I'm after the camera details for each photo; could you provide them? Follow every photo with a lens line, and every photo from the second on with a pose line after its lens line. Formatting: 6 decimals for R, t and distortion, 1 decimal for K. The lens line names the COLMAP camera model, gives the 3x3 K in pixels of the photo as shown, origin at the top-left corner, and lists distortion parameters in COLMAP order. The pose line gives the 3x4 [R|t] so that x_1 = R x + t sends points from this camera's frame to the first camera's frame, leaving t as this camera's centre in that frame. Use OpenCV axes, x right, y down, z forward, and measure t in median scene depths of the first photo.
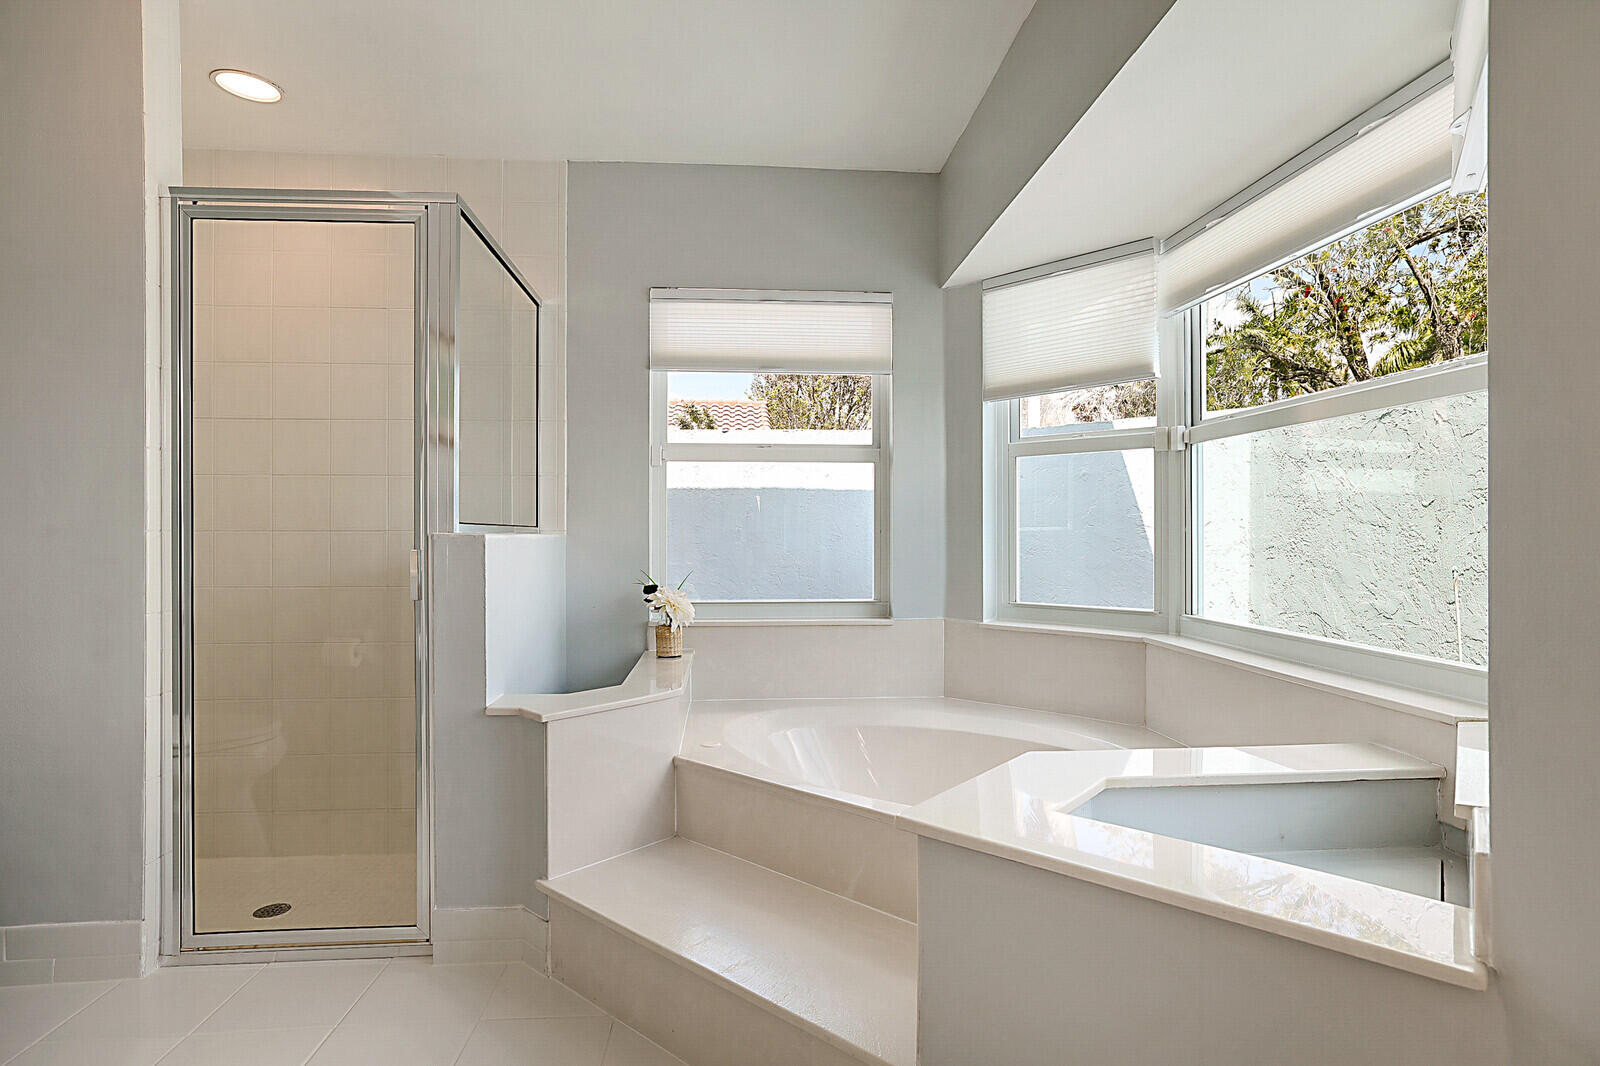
lens RADIAL K [[818.8, 0, 797.5], [0, 818.8, 534.7], [0, 0, 1]] dist [-0.036161, 0.025274]
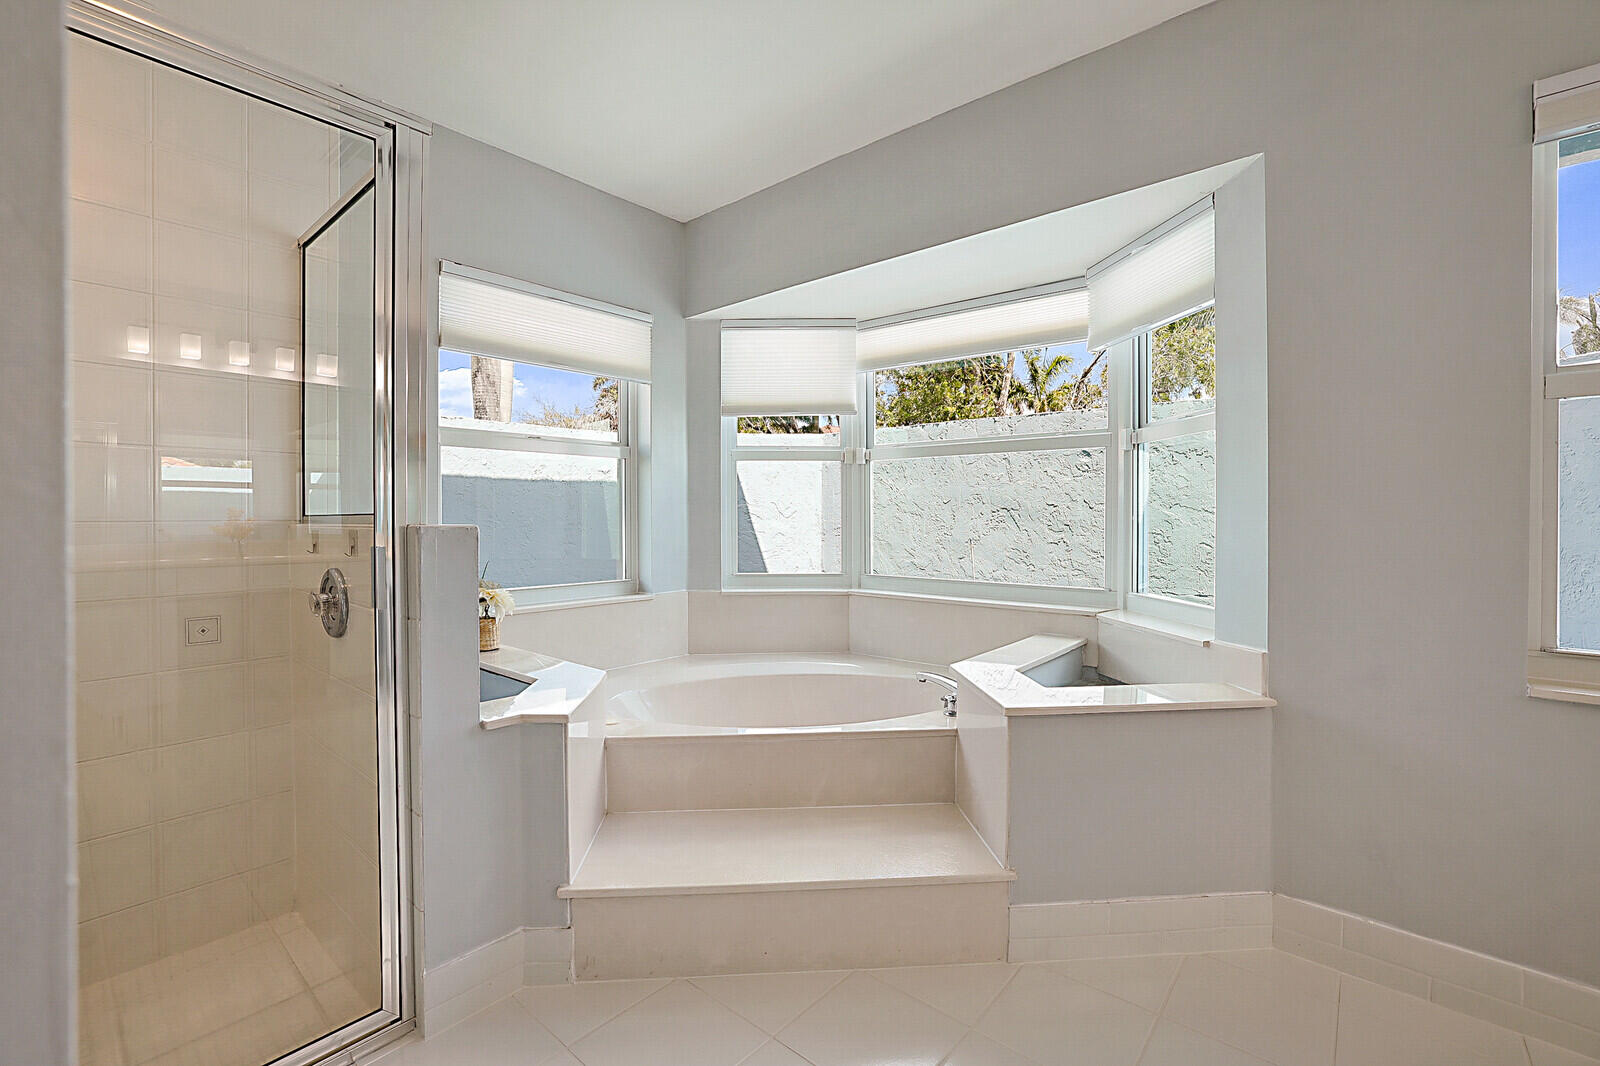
lens RADIAL K [[698.4, 0, 802.8], [0, 698.4, 522.7], [0, 0, 1]] dist [-0.048443, 0.018309]
pose [[0.705600, -0.008226, 0.708563, -0.447275], [0.003825, 0.999962, 0.007800, -0.005744], [-0.708600, -0.002793, 0.705604, 0.151383]]
